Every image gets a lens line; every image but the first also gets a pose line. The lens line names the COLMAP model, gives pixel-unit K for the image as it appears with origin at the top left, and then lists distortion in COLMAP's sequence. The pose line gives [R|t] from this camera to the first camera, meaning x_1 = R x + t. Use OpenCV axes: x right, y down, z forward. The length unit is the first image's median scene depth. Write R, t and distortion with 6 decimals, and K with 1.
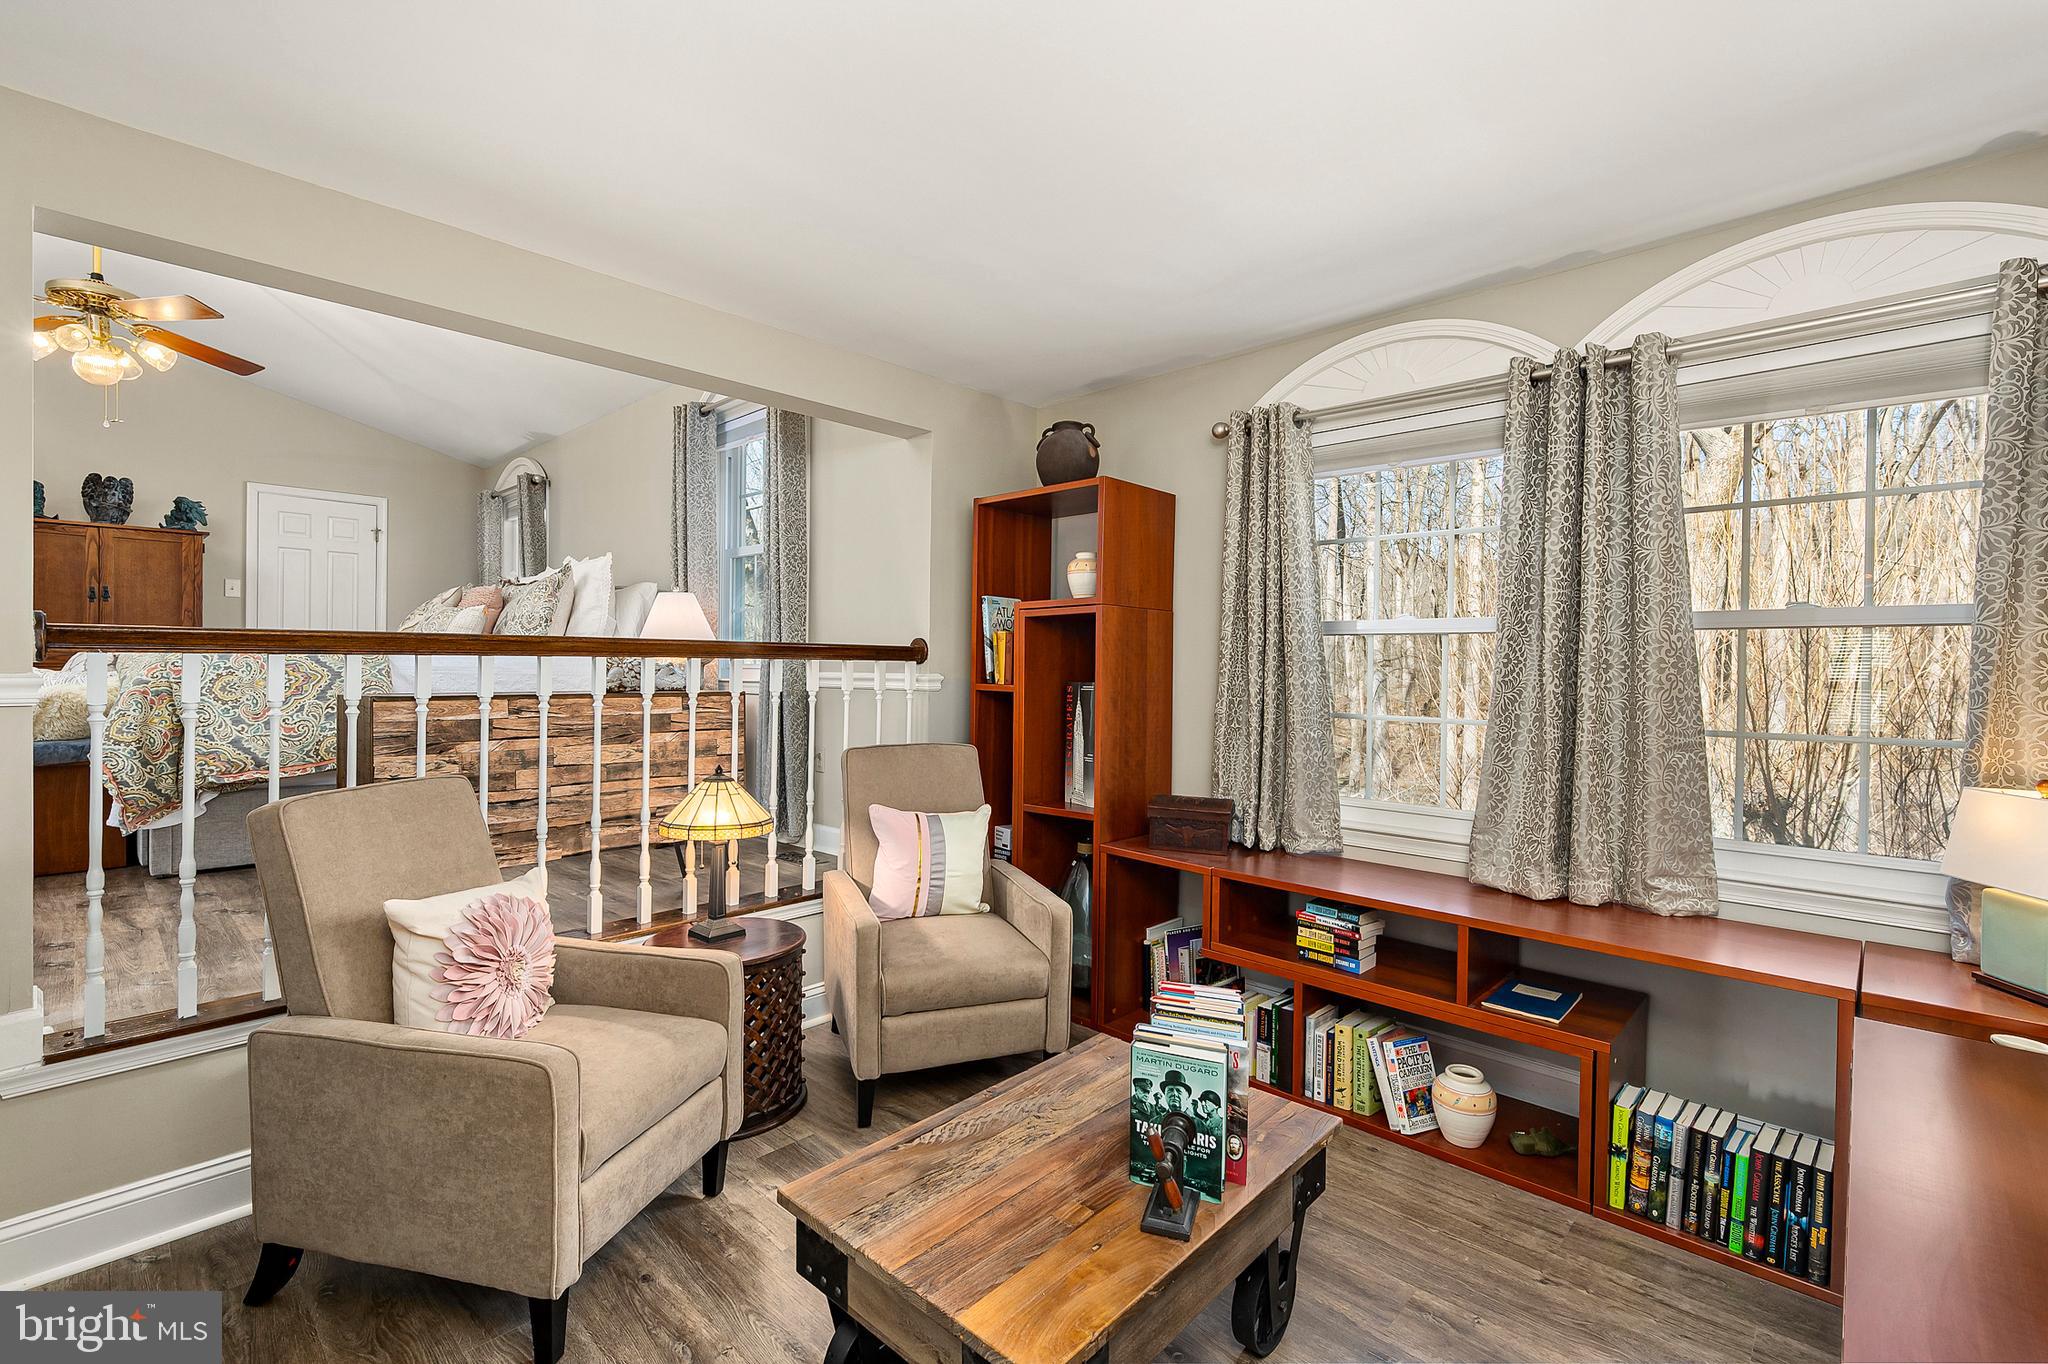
lens RADIAL K [[903.3, 0, 1018.7], [0, 903.3, 672.9], [0, 0, 1]] dist [-0.006543, 0.000015]
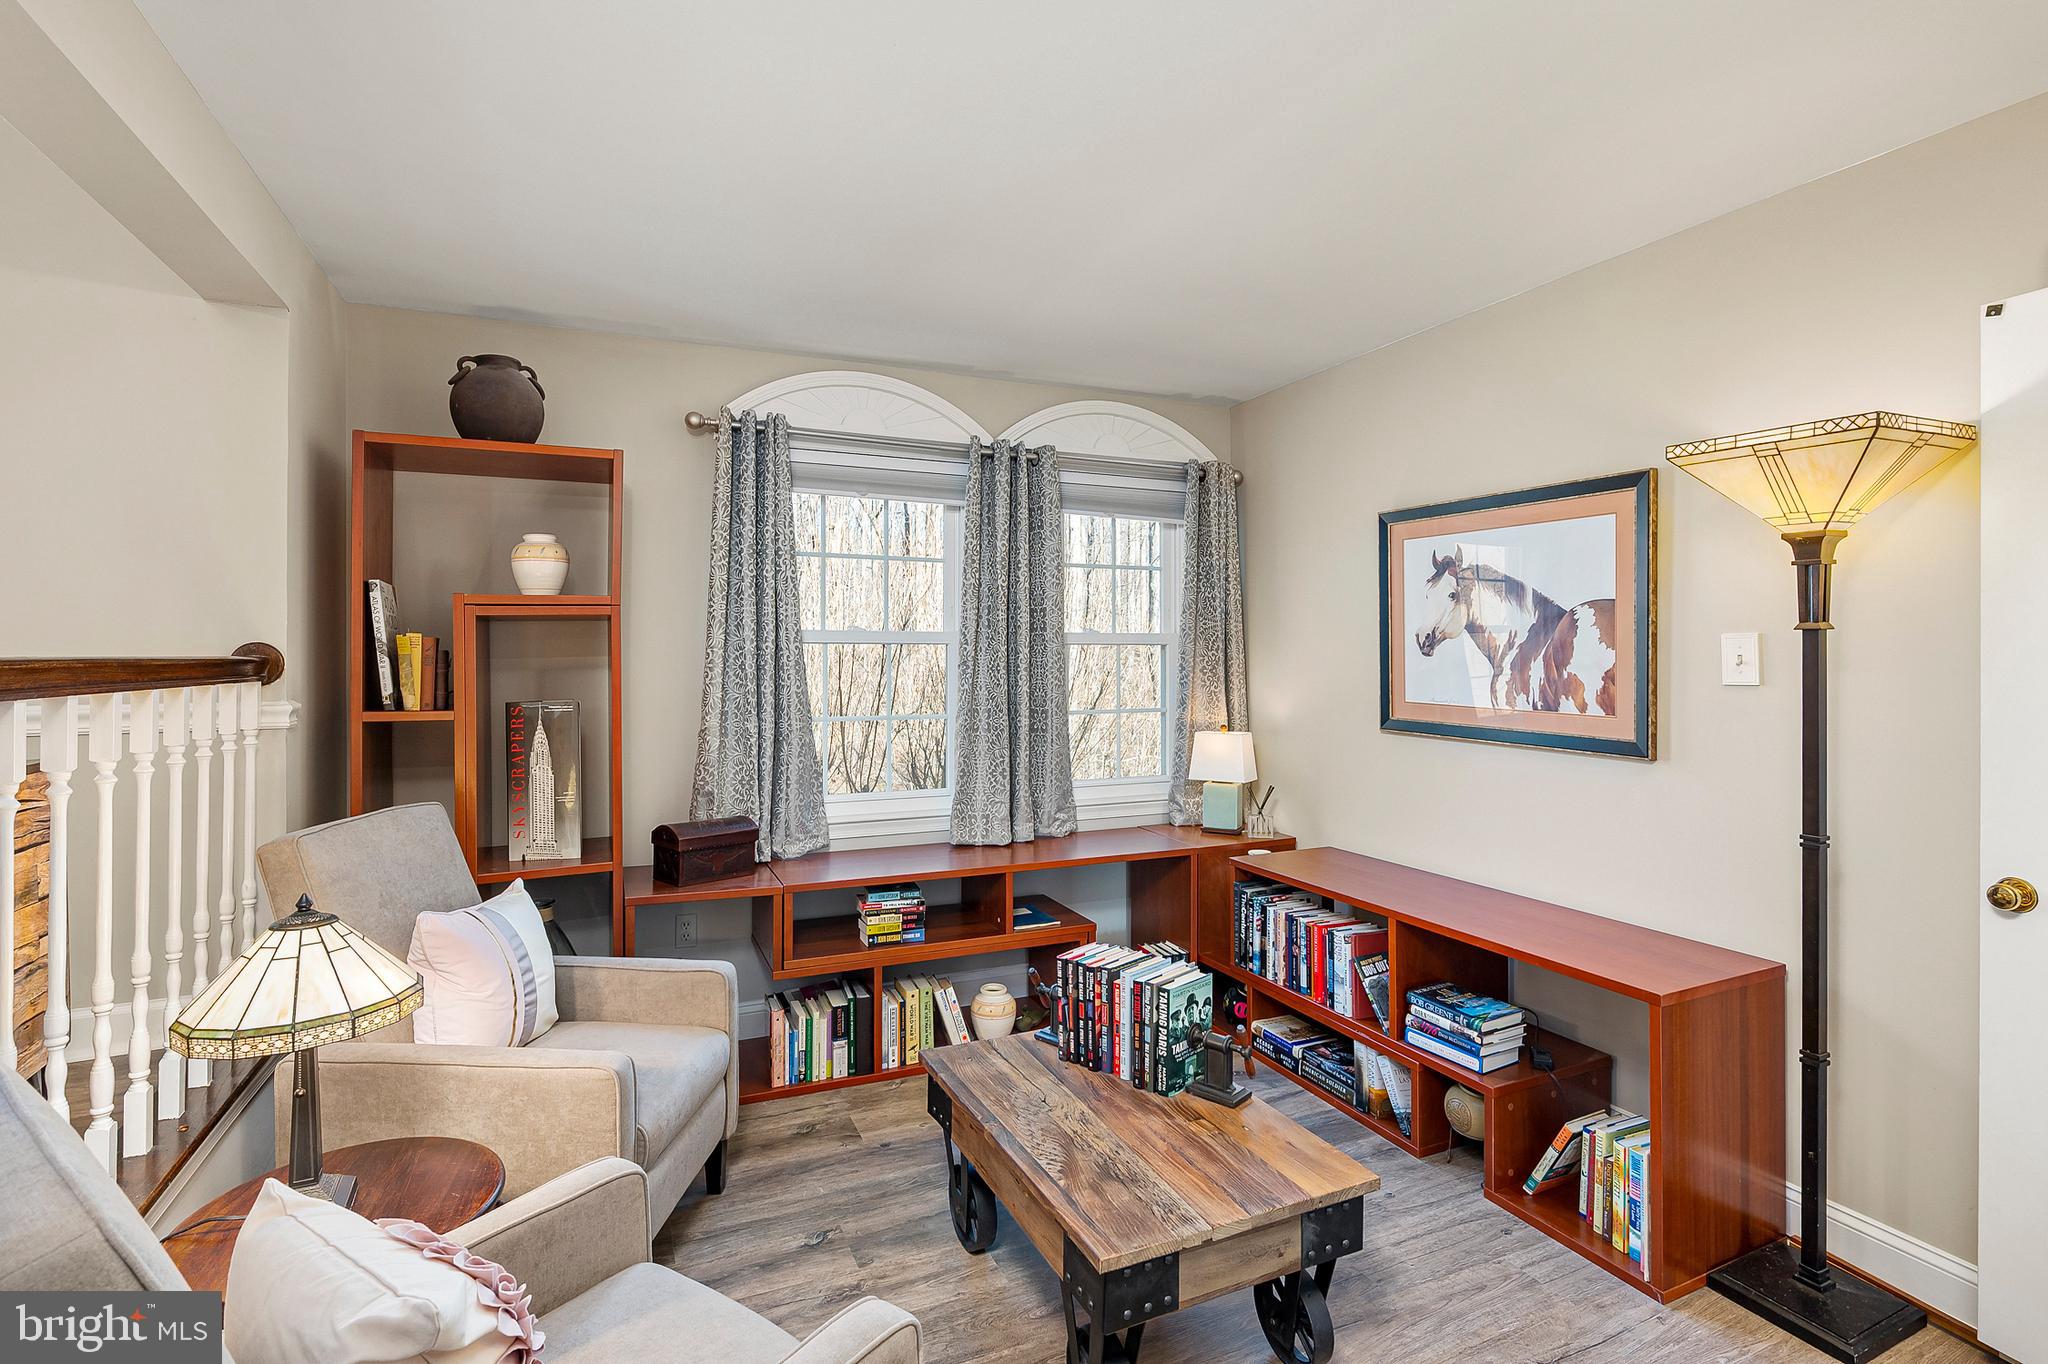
lens RADIAL K [[974.0, 0, 1022.0], [0, 974.0, 652.1], [0, 0, 1]] dist [0.001410, 0.000244]
pose [[0.387010, -0.010152, 0.922020, -0.712169], [0.014090, 0.999888, 0.005096, -0.040635], [-0.921968, 0.011019, 0.387109, 0.387295]]
